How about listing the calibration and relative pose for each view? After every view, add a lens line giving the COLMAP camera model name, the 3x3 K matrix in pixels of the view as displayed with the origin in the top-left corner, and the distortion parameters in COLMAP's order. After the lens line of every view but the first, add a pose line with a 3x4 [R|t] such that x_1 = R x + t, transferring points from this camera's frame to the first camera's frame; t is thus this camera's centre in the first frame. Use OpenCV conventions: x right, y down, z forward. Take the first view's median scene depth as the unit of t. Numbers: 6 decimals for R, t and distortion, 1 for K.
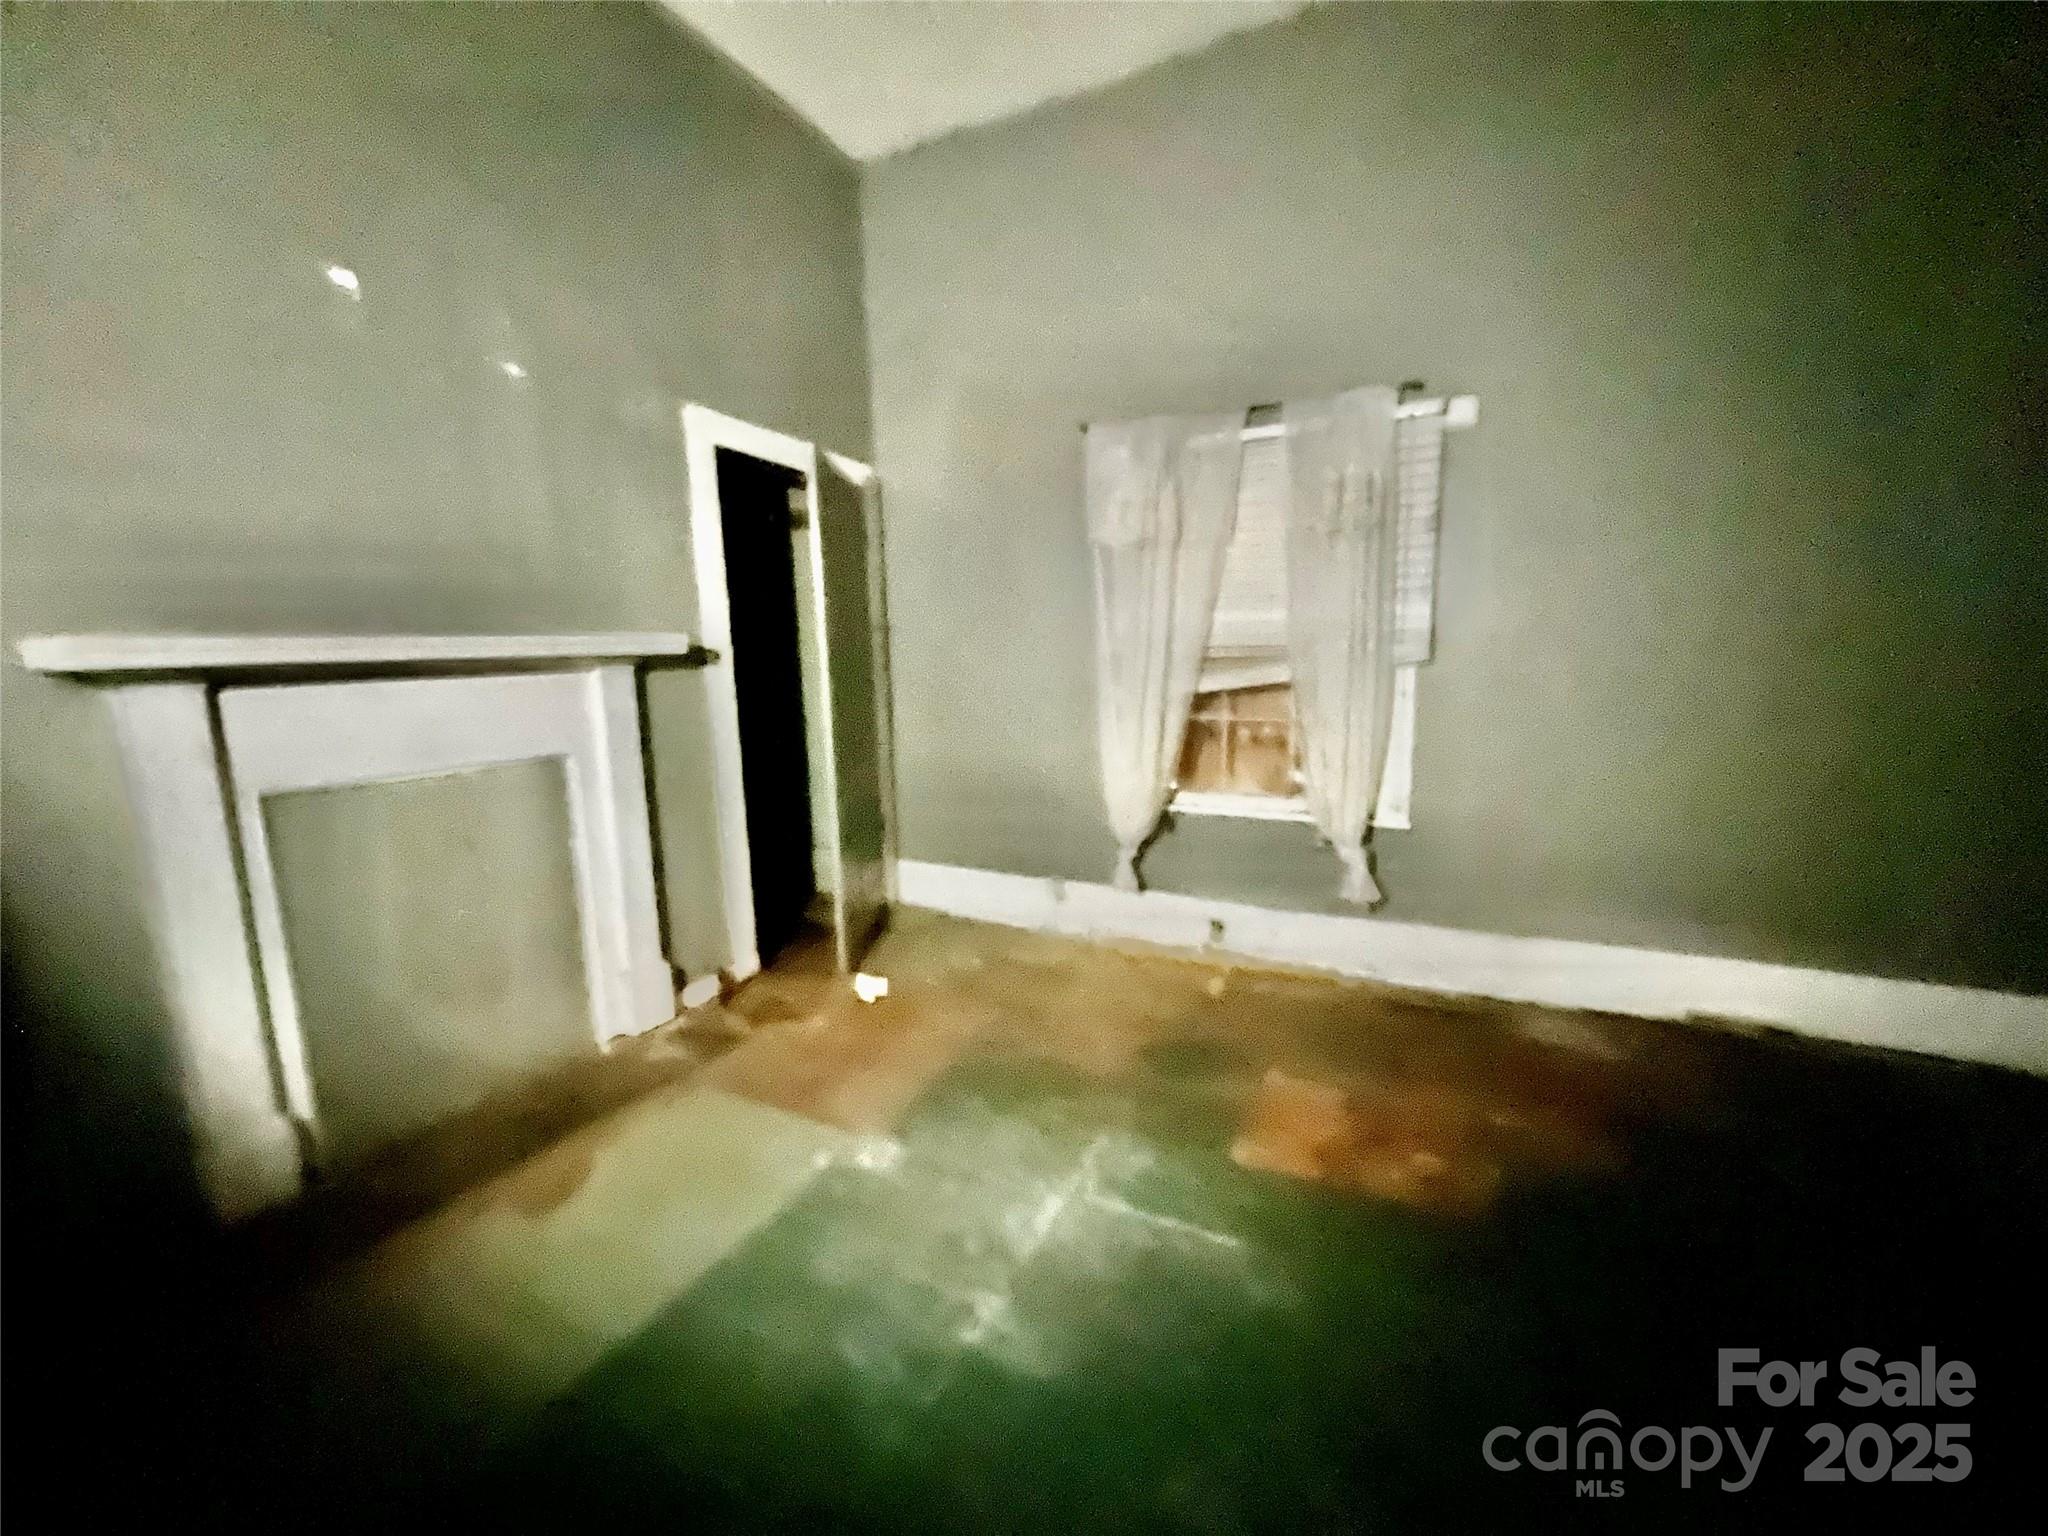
lens RADIAL K [[814.3, 0, 1024.0], [0, 814.3, 763.2], [0, 0, 1]] dist [0.009152, 0.000660]
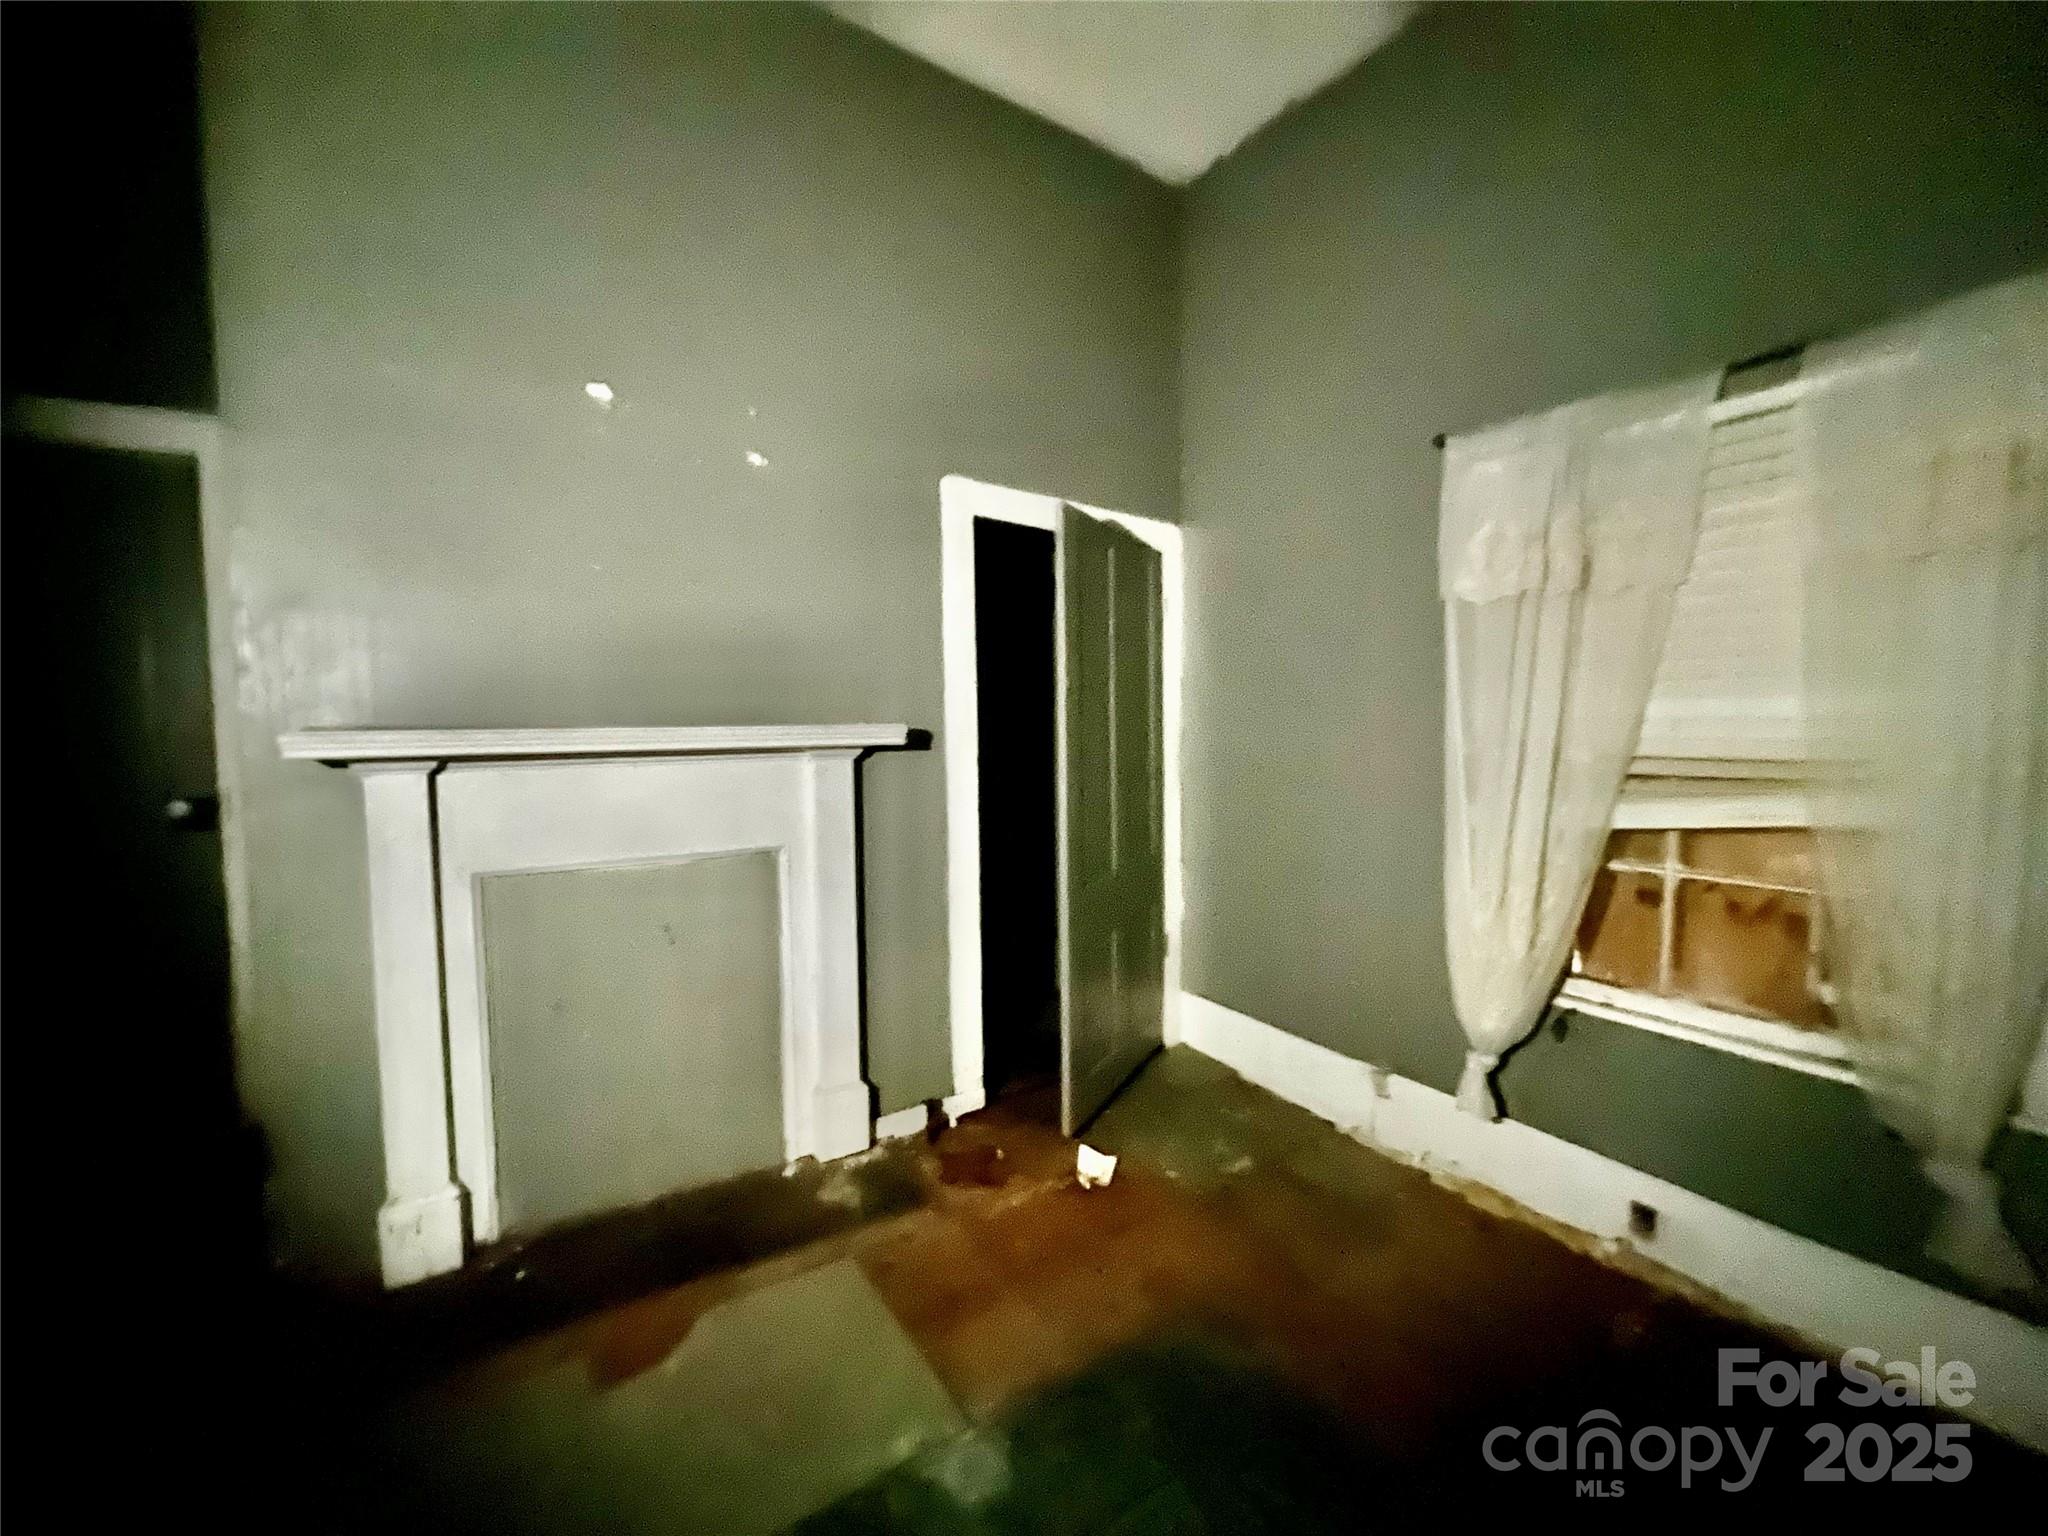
lens RADIAL K [[814.3, 0, 1039.0], [0, 814.3, 765.1], [0, 0, 1]] dist [0.009152, 0.000660]
pose [[0.877458, 0.046409, -0.477403, 0.129850], [-0.085542, 0.994493, -0.060548, -0.061428], [0.471964, 0.093966, 0.876596, 0.251061]]
